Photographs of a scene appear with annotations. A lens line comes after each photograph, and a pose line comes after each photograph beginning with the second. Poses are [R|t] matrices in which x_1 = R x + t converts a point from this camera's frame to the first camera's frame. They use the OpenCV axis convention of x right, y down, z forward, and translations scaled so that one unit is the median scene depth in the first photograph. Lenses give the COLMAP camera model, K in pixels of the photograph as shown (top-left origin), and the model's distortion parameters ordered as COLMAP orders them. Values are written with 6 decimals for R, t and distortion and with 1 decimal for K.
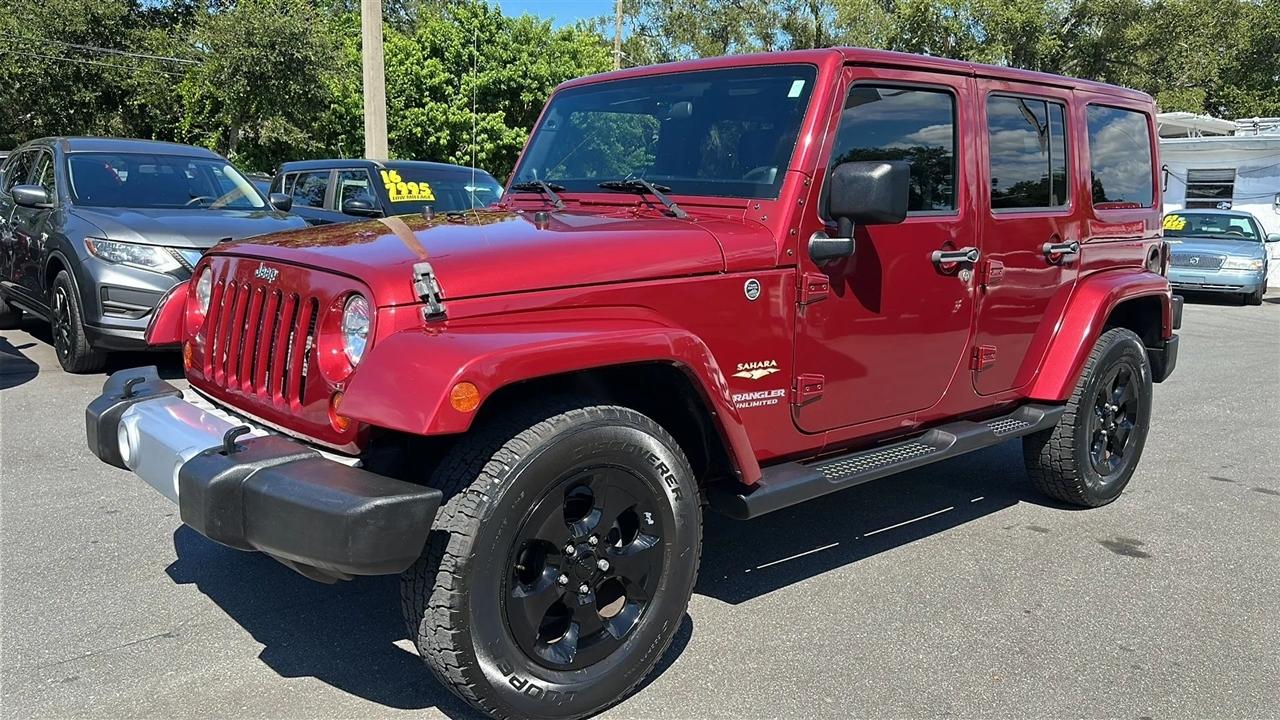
lens RADIAL K [[988.1, 0, 638.0], [0, 988.1, 362.5], [0, 0, 1]] dist [0.145126, -0.230953]
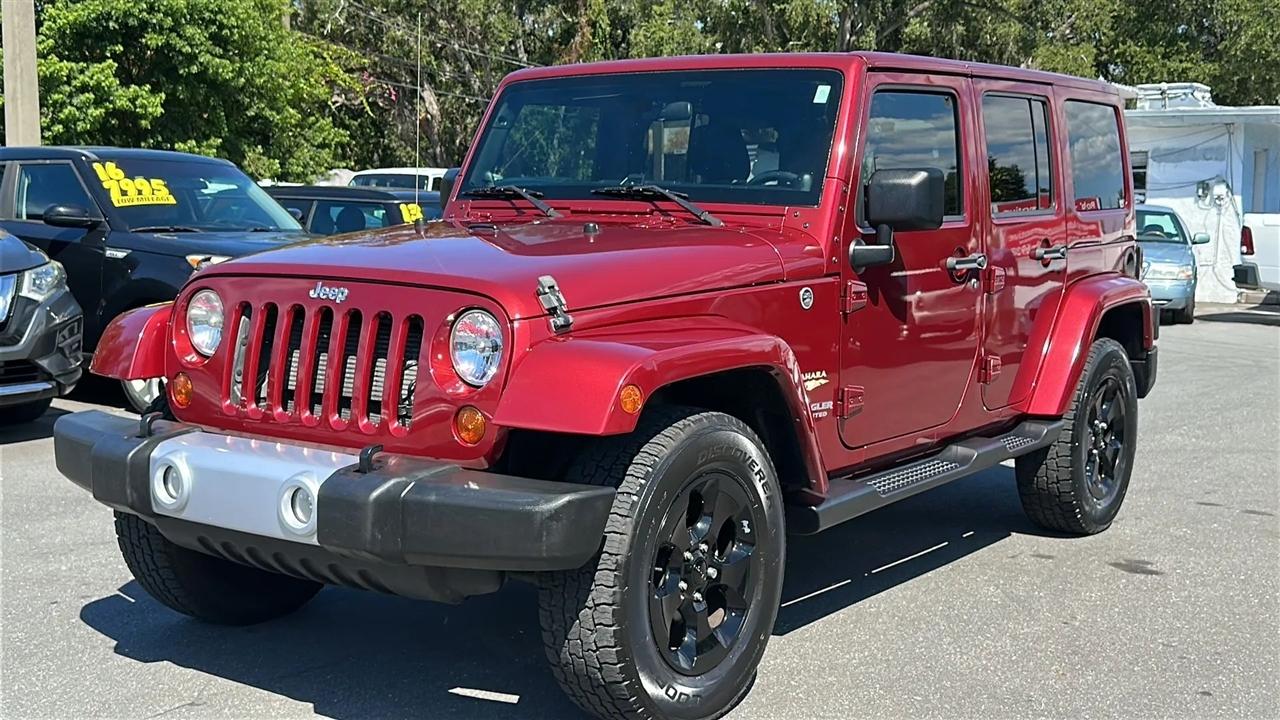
lens RADIAL K [[1506.2, 0, 640.0], [0, 1506.2, 360.0], [0, 0, 1]] dist [0.217926, -0.554984]
pose [[0.975380, -0.033013, 0.218047, -0.269792], [0.044372, 0.997890, -0.047402, 0.036690], [-0.216022, 0.055910, 0.974786, -0.303708]]
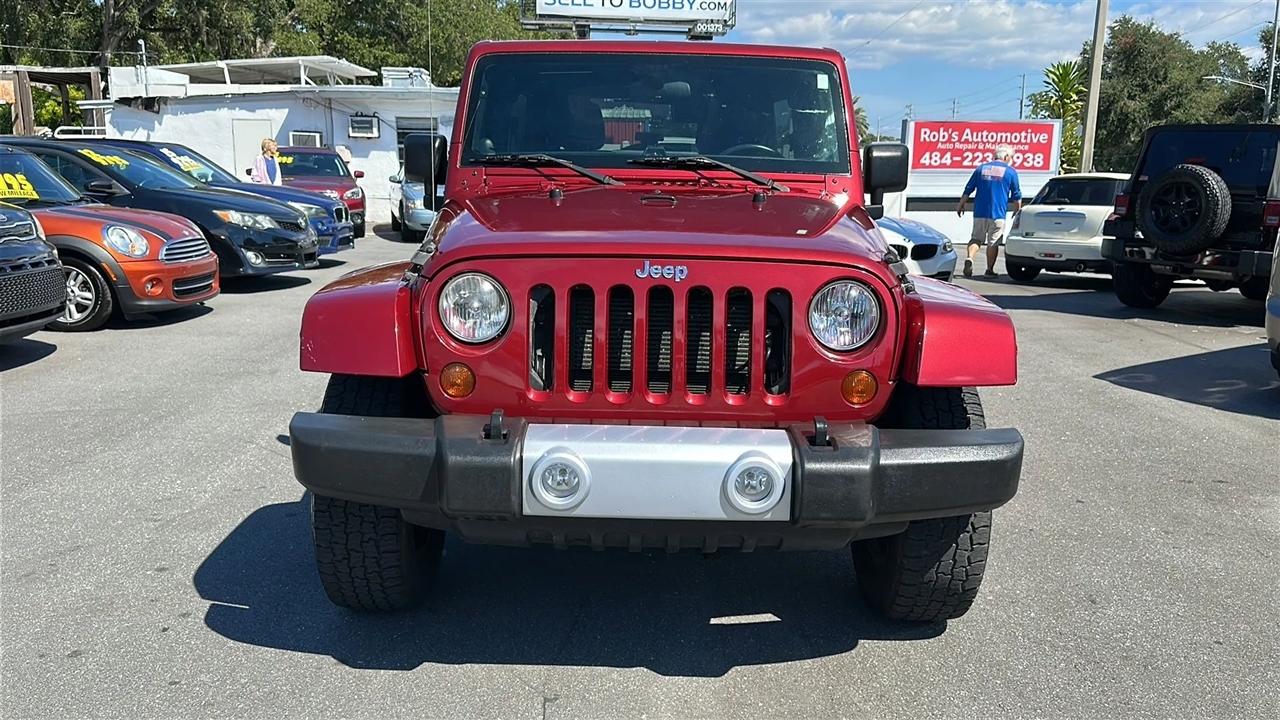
lens RADIAL K [[1063.3, 0, 640.0], [0, 1063.3, 360.0], [0, 0, 1]] dist [0.142905, -0.252338]
pose [[0.670298, -0.148298, 0.727123, -0.764054], [0.117052, 0.988692, 0.093741, -0.069922], [-0.732803, 0.022276, 0.680077, 0.224712]]
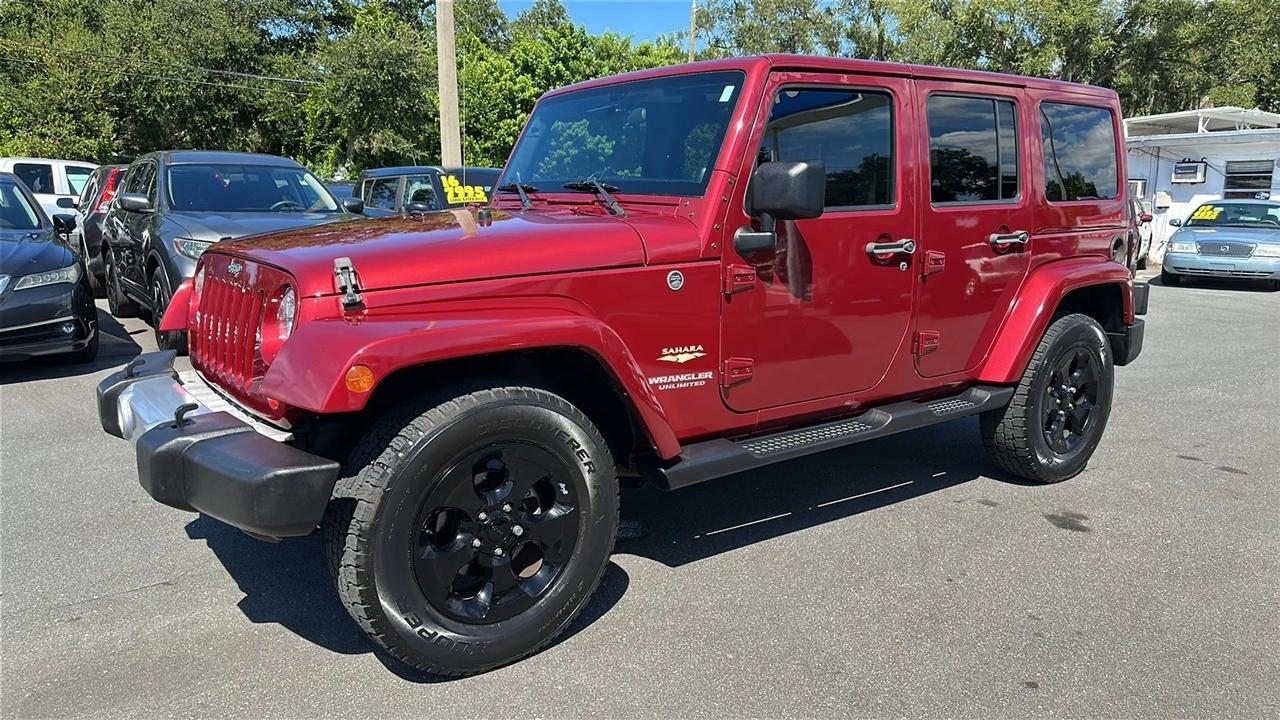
lens RADIAL K [[892.9, 0, 640.0], [0, 892.9, 360.0], [0, 0, 1]] dist [0.103582, -0.128973]
pose [[0.996012, 0.001750, -0.089206, 0.118430], [-0.000329, 0.999873, 0.015942, -0.001231], [0.089223, -0.015849, 0.995886, 0.013200]]
